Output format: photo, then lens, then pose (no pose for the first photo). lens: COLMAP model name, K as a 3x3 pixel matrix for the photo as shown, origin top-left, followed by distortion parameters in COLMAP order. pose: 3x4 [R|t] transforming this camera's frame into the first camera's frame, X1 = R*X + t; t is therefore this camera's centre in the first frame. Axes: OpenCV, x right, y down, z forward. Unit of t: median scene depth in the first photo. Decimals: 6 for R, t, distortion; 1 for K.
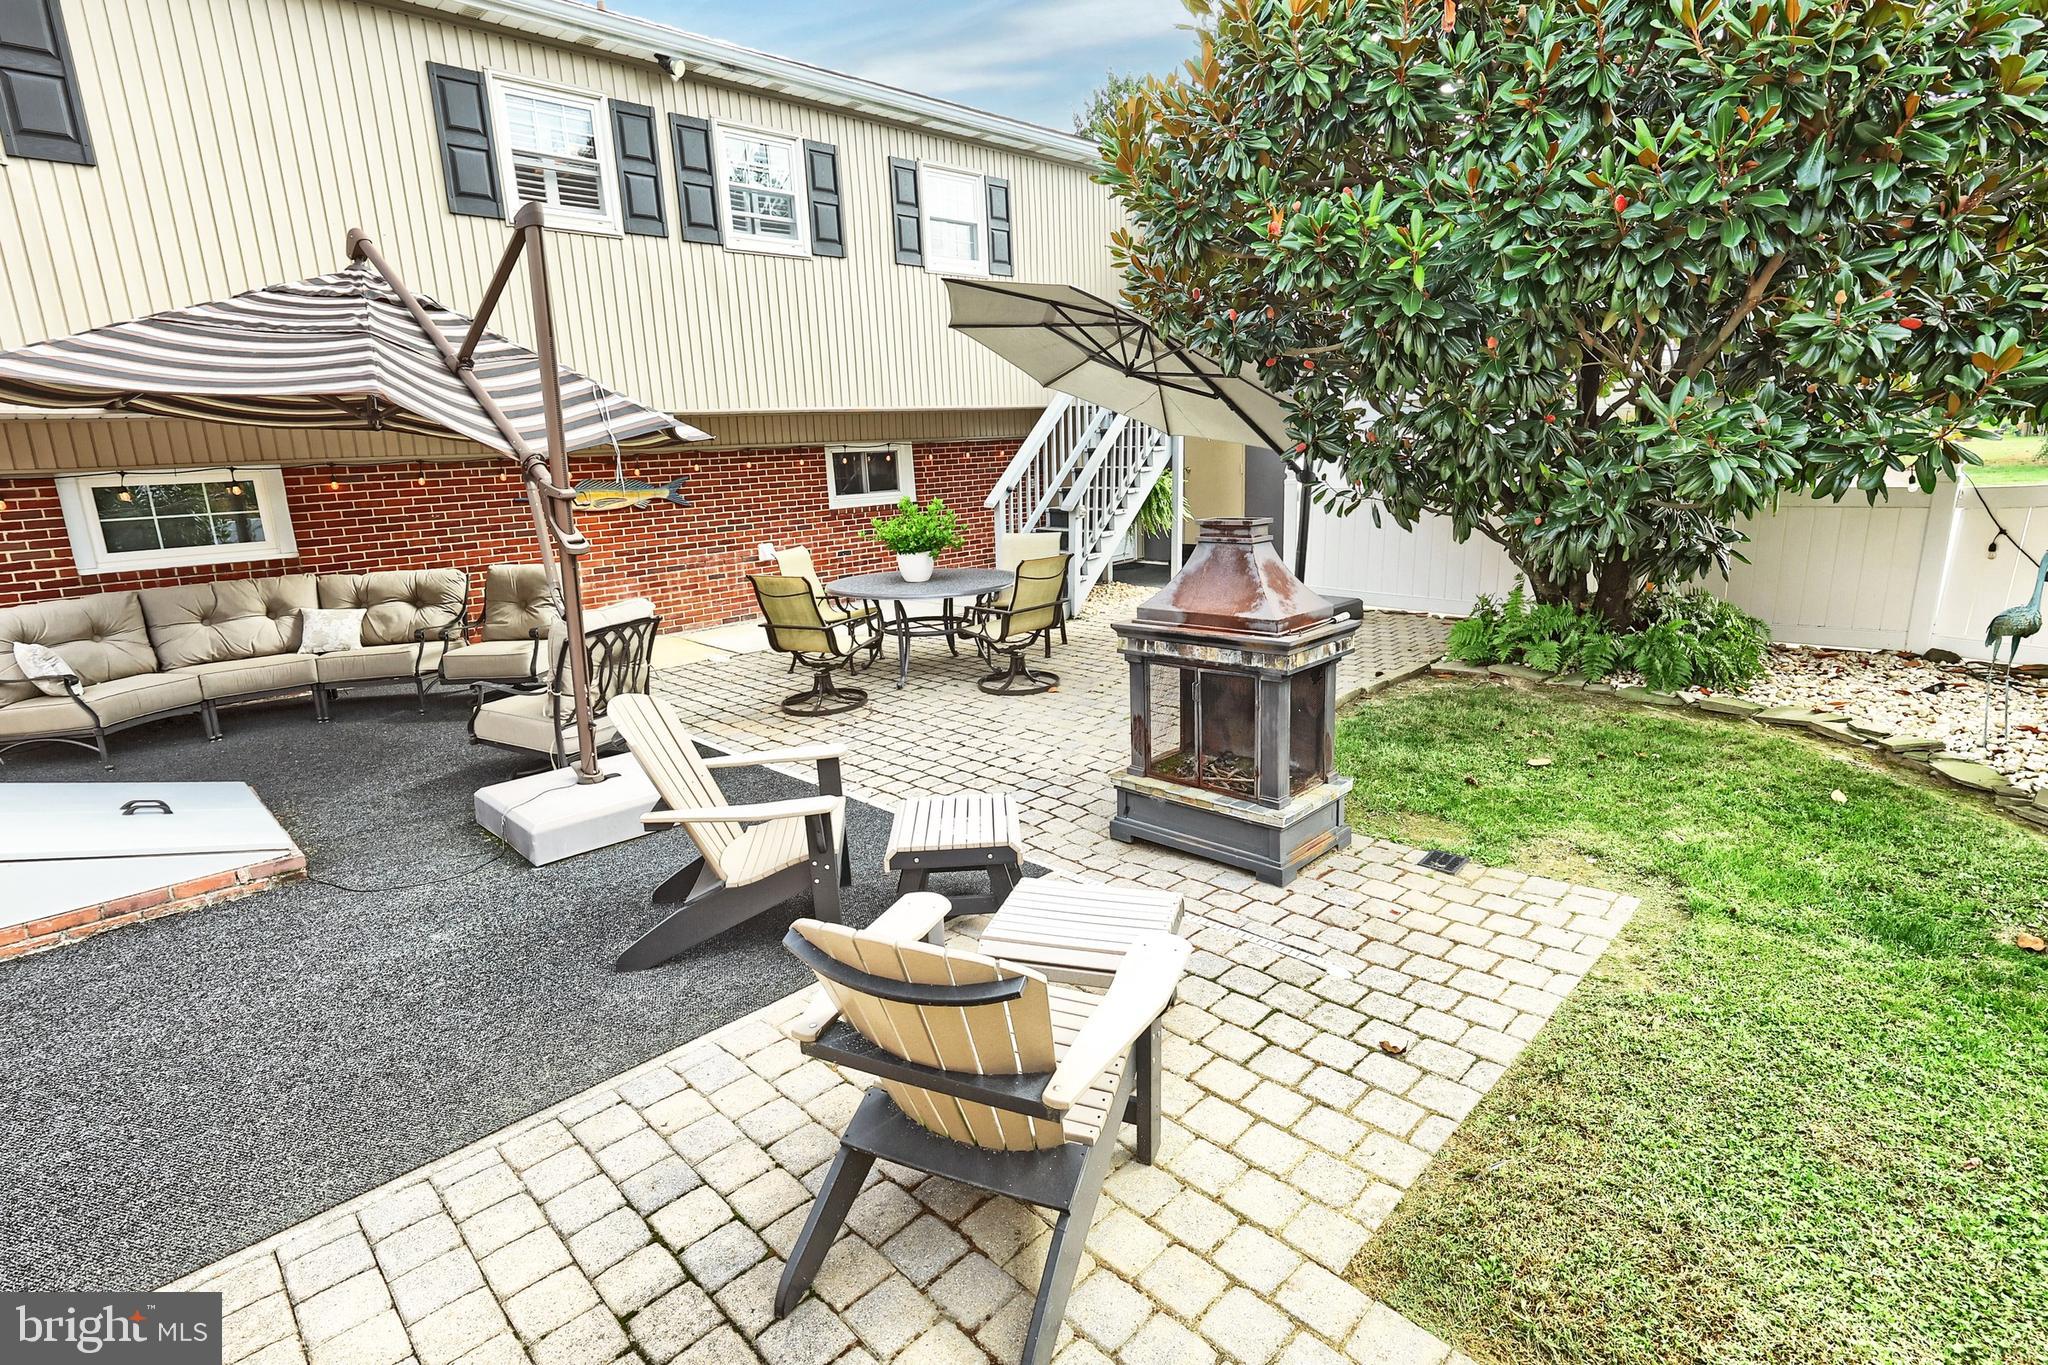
lens RADIAL K [[978.6, 0, 1019.1], [0, 978.6, 684.8], [0, 0, 1]] dist [-0.000915, -0.000085]
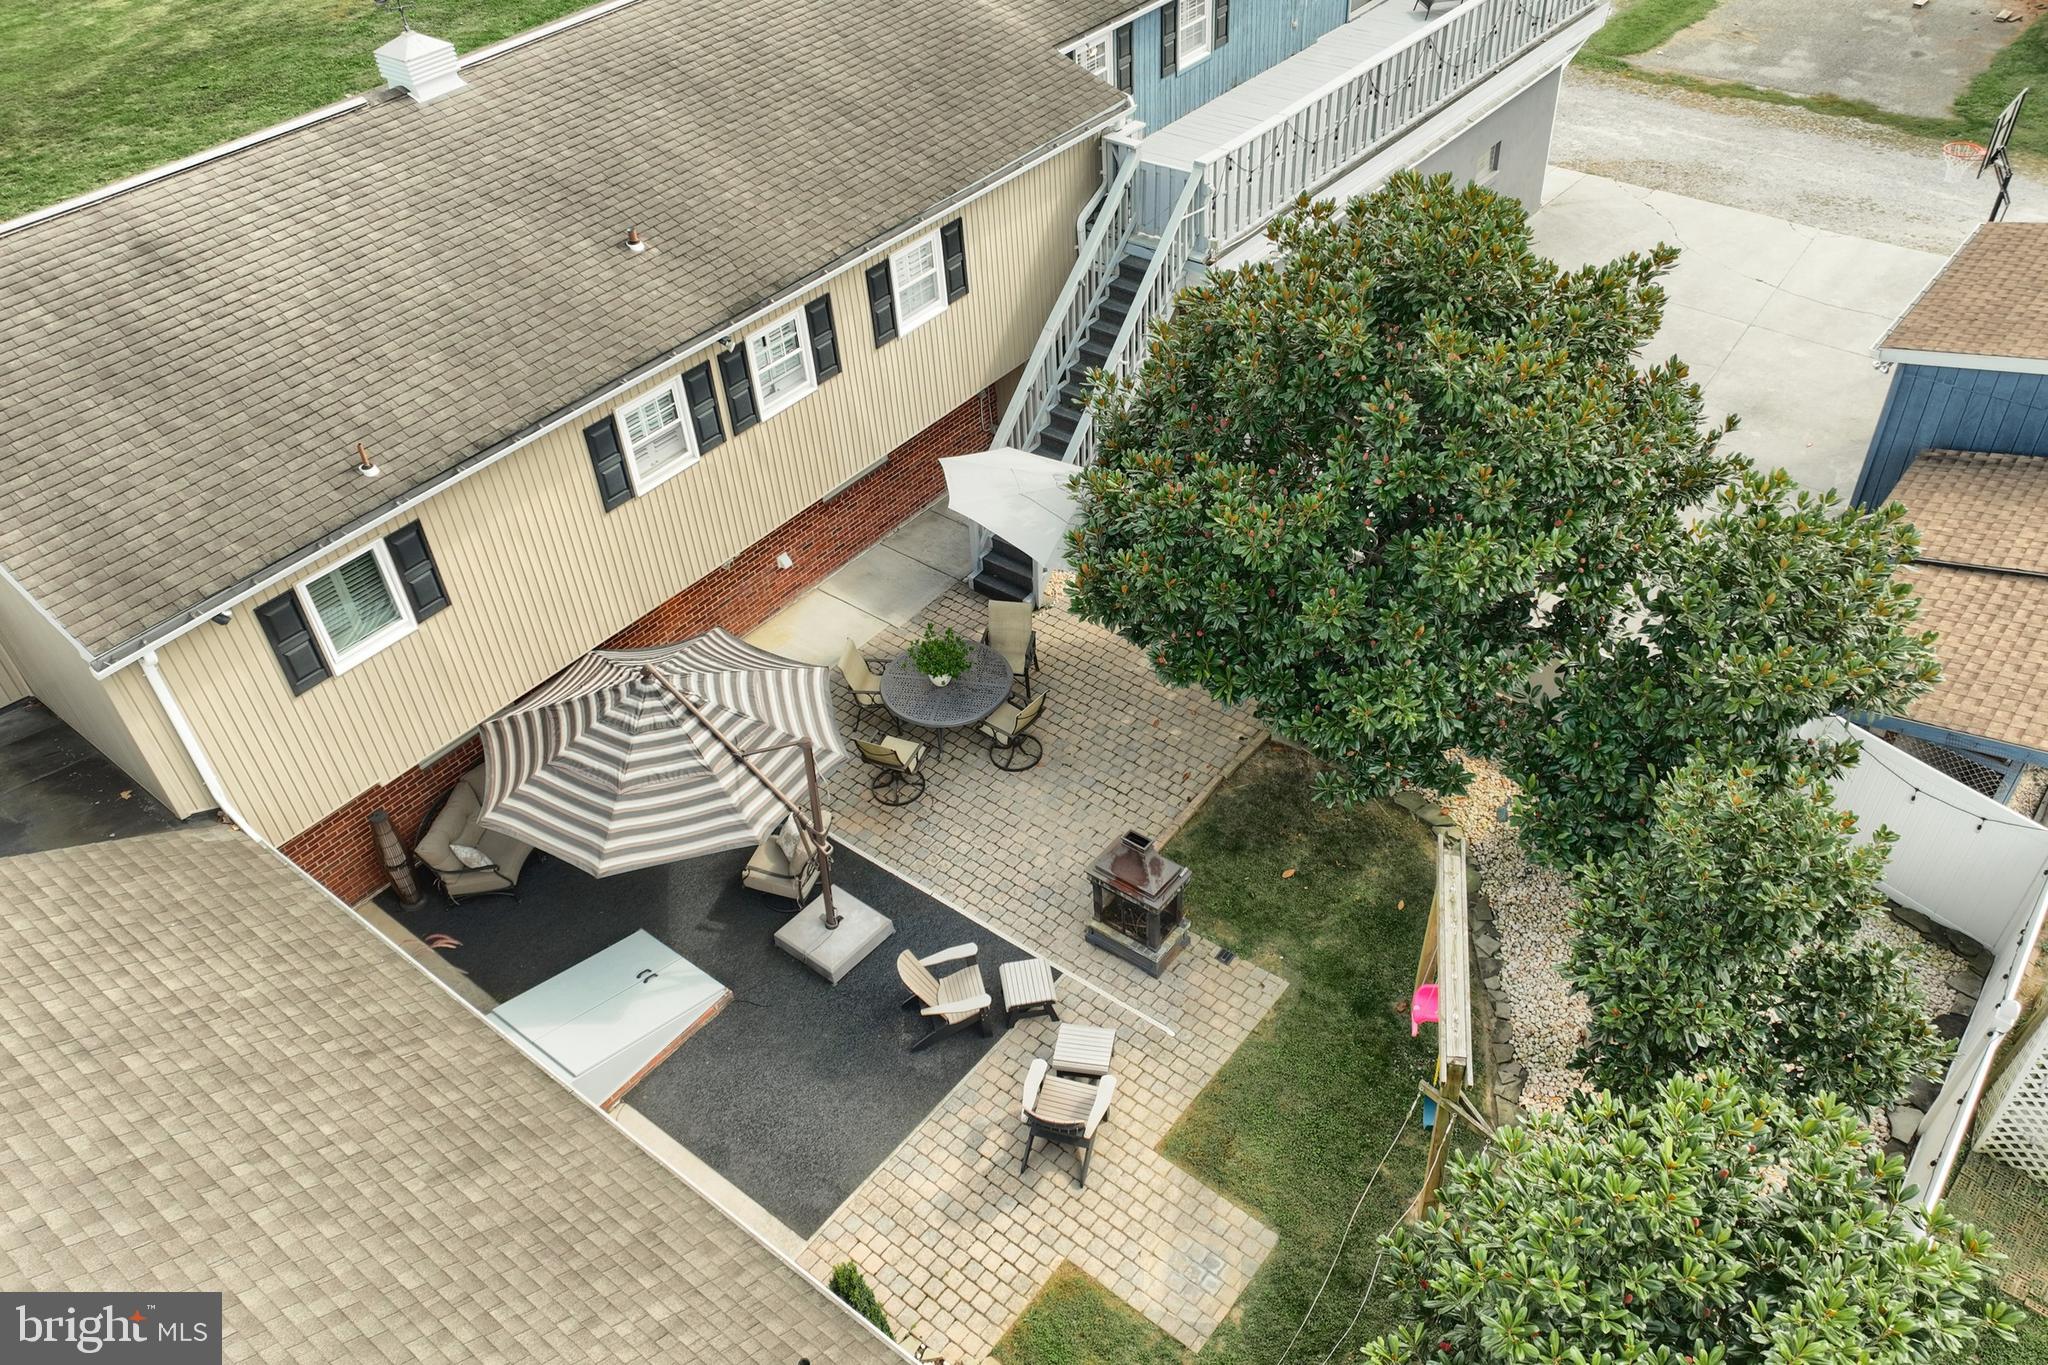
lens RADIAL K [[1561.1, 0, 1026.1], [0, 1561.1, 680.8], [0, 0, 1]] dist [0.005435, -0.002089]
pose [[0.994179, -0.083063, 0.068624, -0.237242], [0.042937, 0.889596, 0.454725, -2.000742], [-0.098818, -0.449132, 0.887984, -1.878234]]
